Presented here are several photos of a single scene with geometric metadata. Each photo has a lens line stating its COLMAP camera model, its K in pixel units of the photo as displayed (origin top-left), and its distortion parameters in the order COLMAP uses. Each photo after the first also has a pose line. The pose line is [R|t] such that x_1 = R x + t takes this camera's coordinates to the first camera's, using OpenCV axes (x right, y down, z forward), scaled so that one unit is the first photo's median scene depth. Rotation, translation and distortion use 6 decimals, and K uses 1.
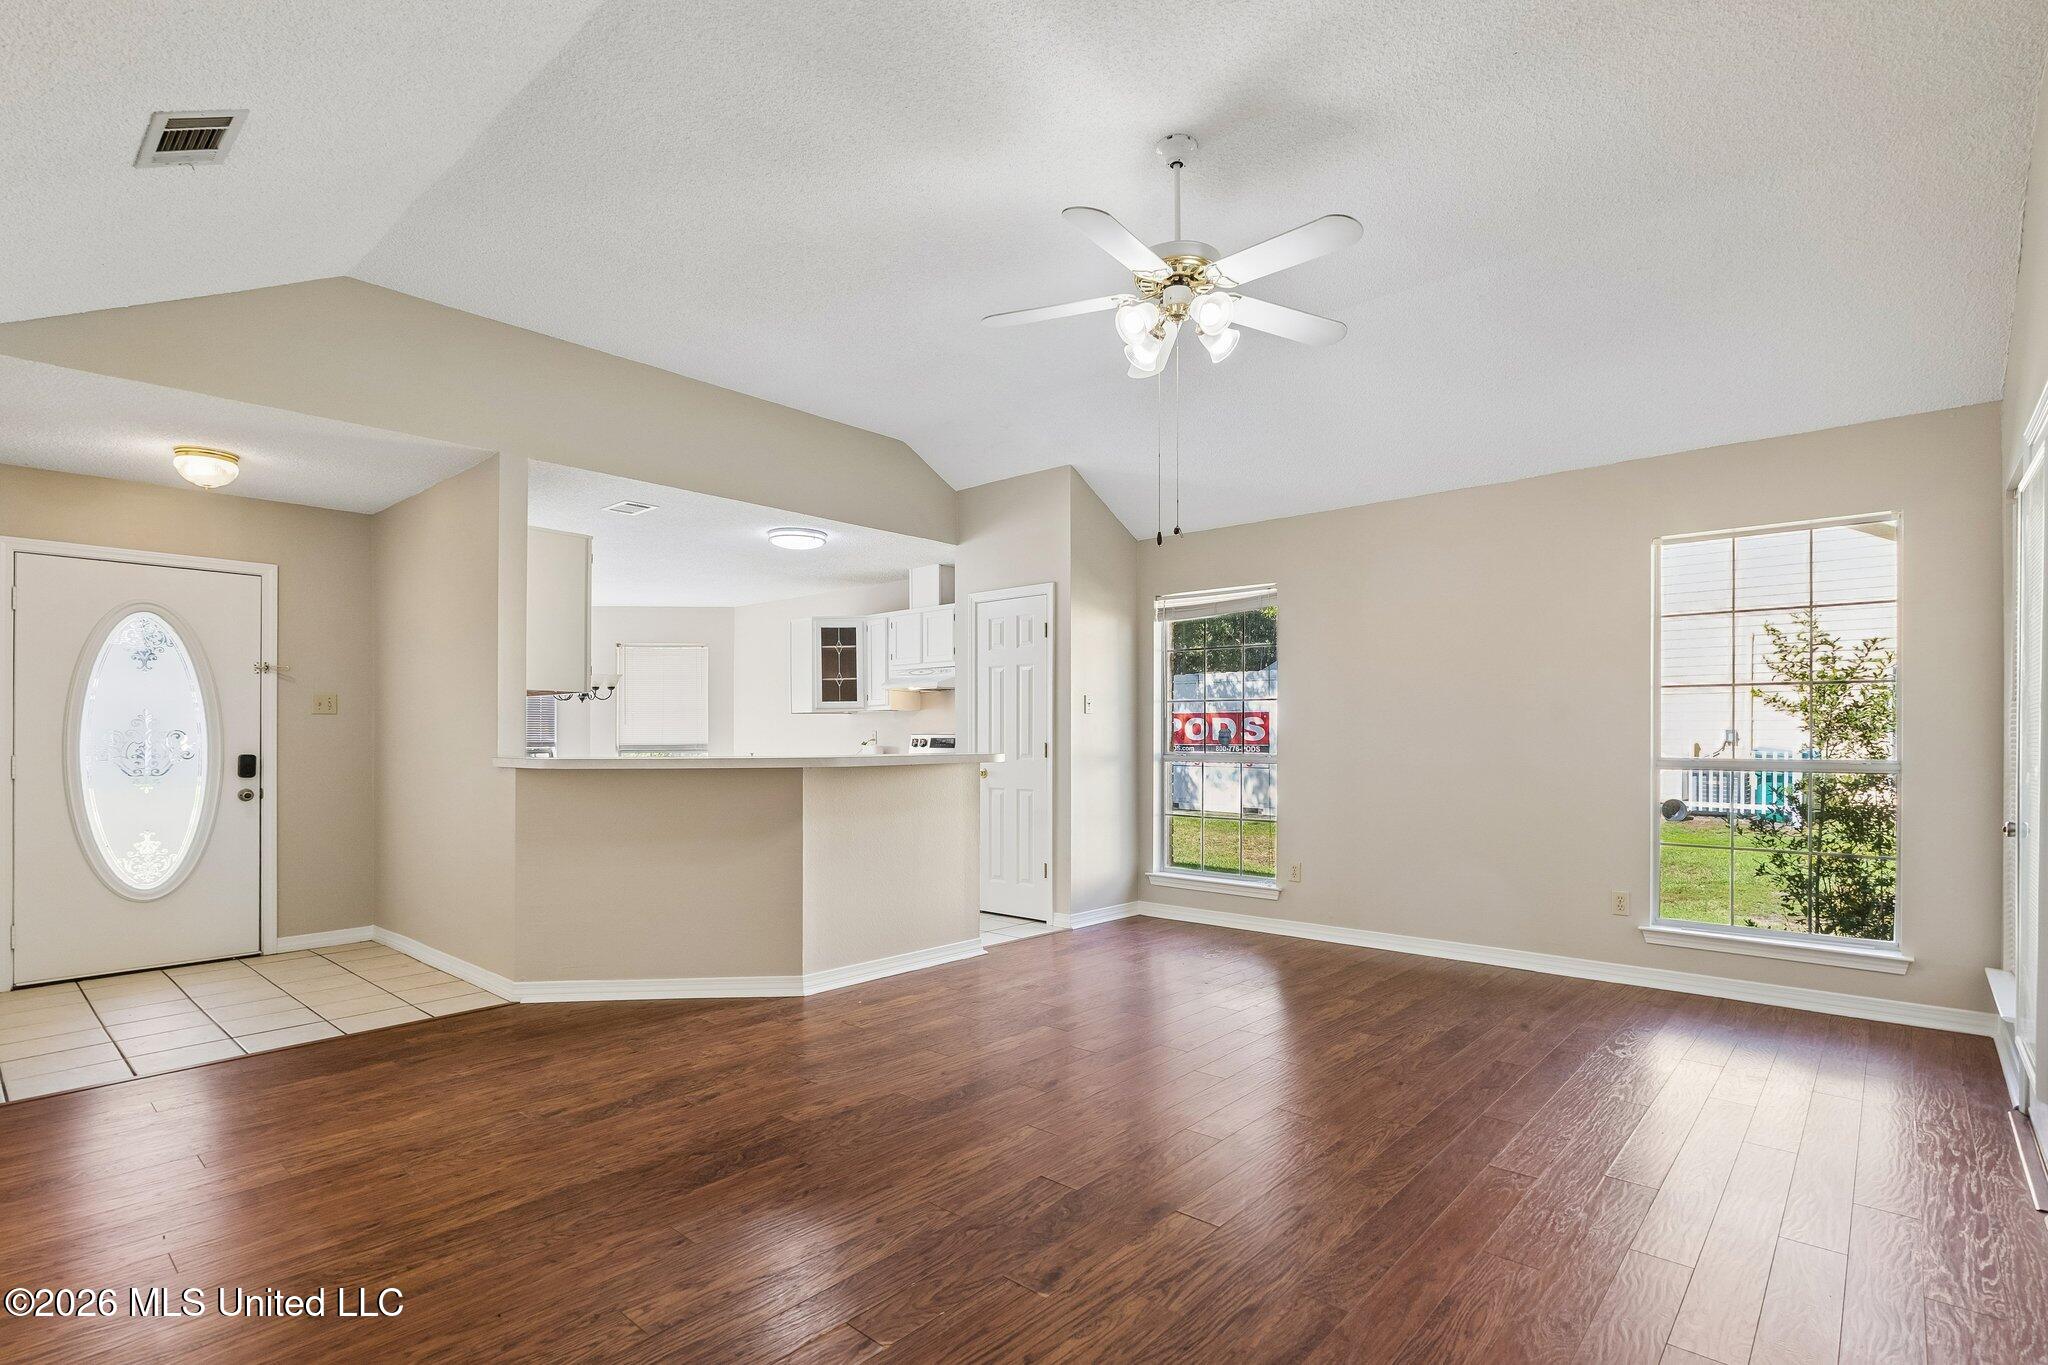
lens RADIAL K [[981.7, 0, 1069.4], [0, 981.7, 734.1], [0, 0, 1]] dist [-0.003074, -0.000200]
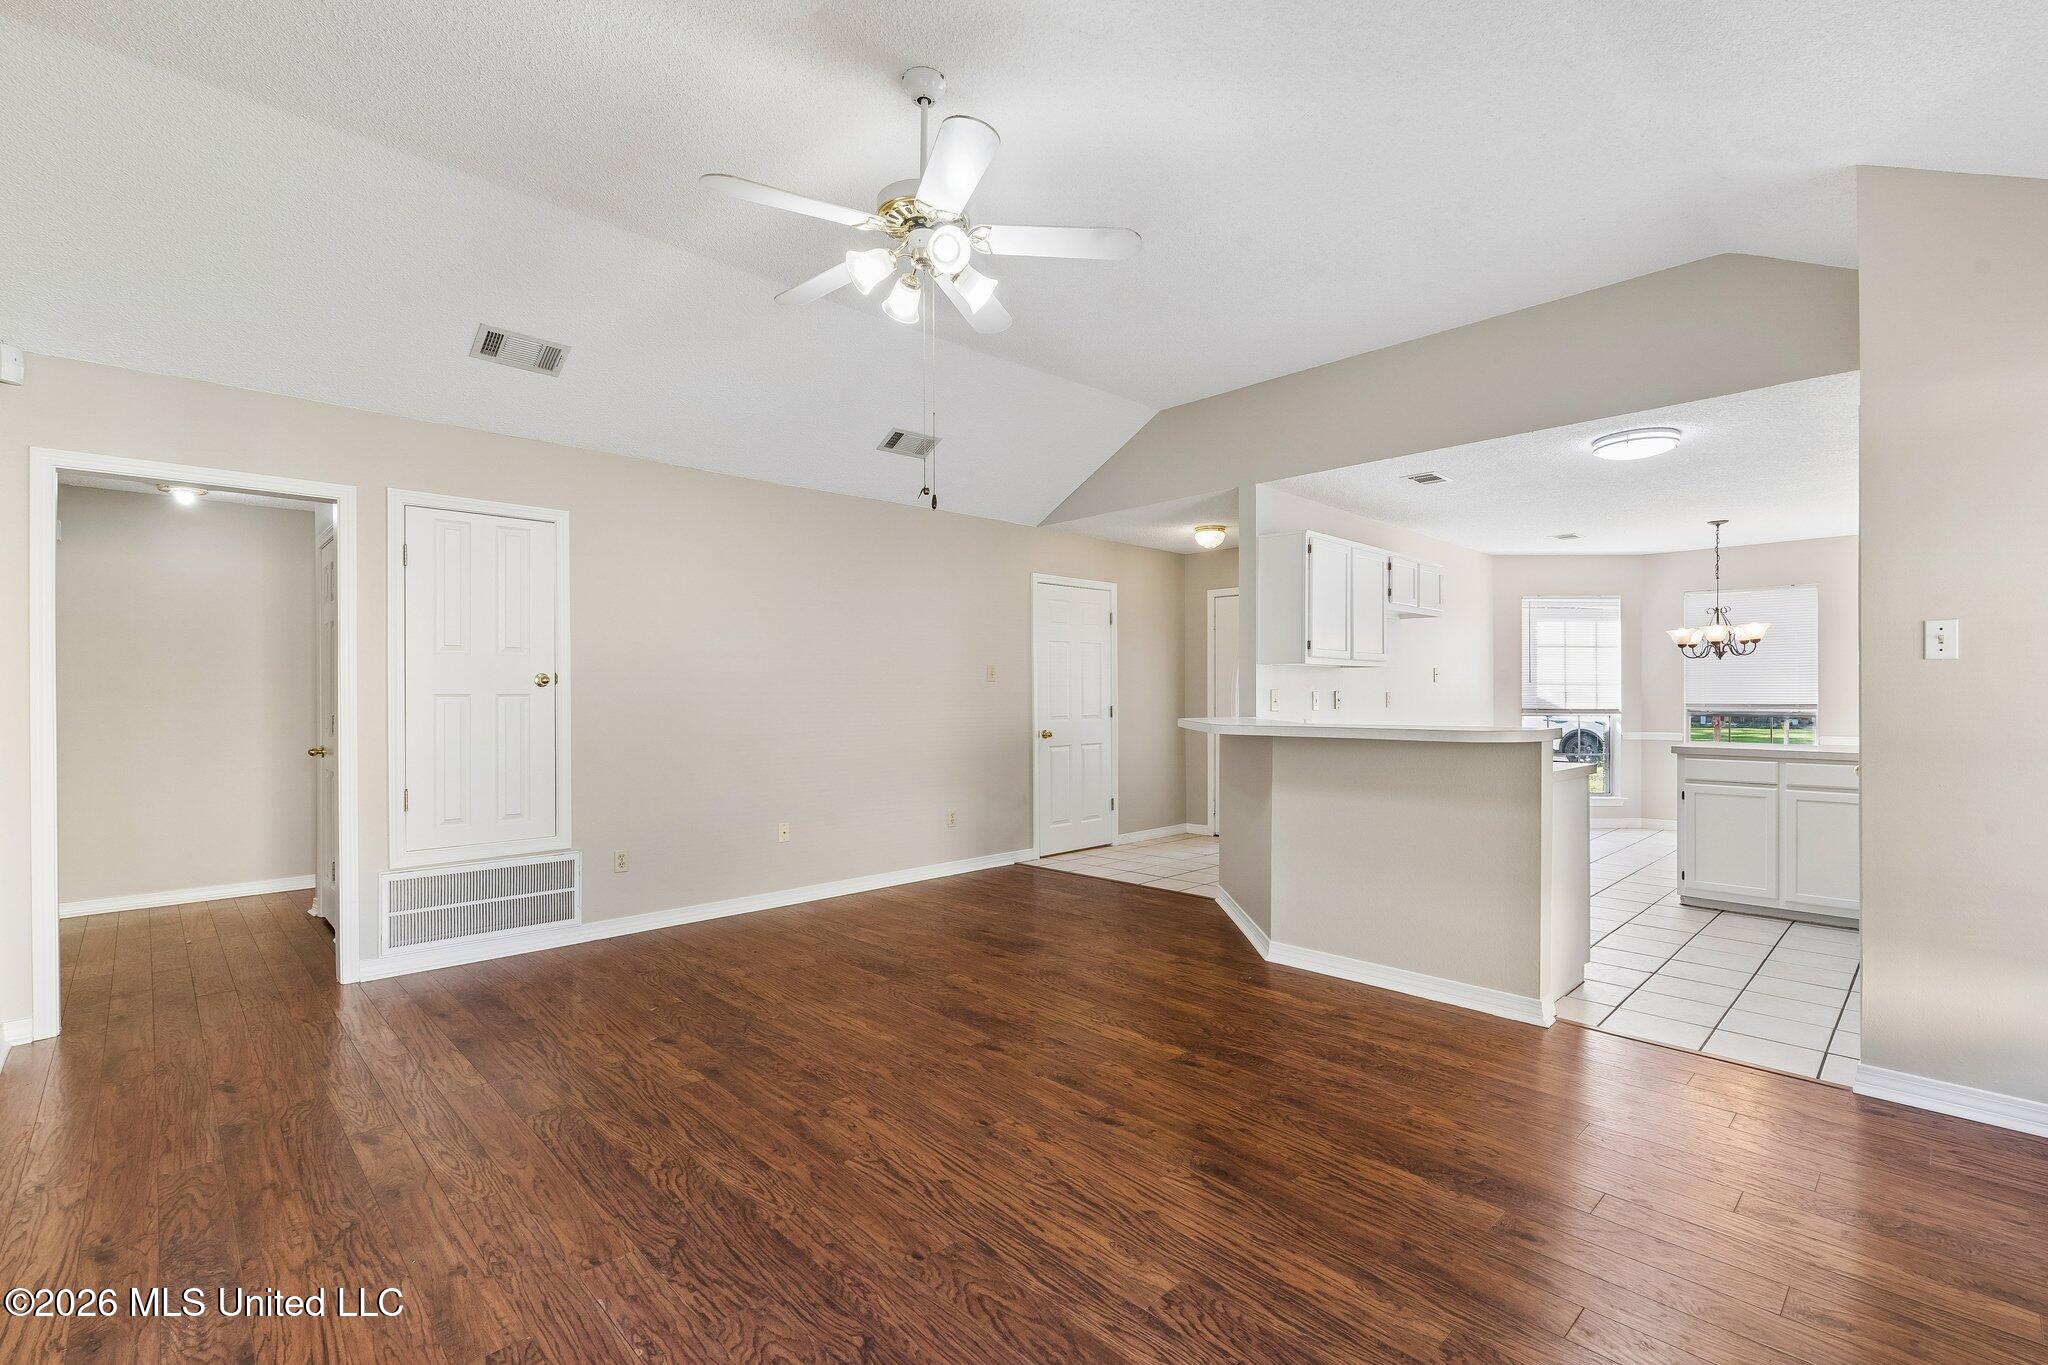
lens RADIAL K [[917.9, 0, 1025.1], [0, 917.9, 685.6], [0, 0, 1]] dist [0.003611, 0.000767]
pose [[-0.104286, -0.006813, -0.994524, 0.857459], [0.006821, 0.999948, -0.007565, -0.014359], [0.994524, -0.007573, -0.104235, 1.040343]]
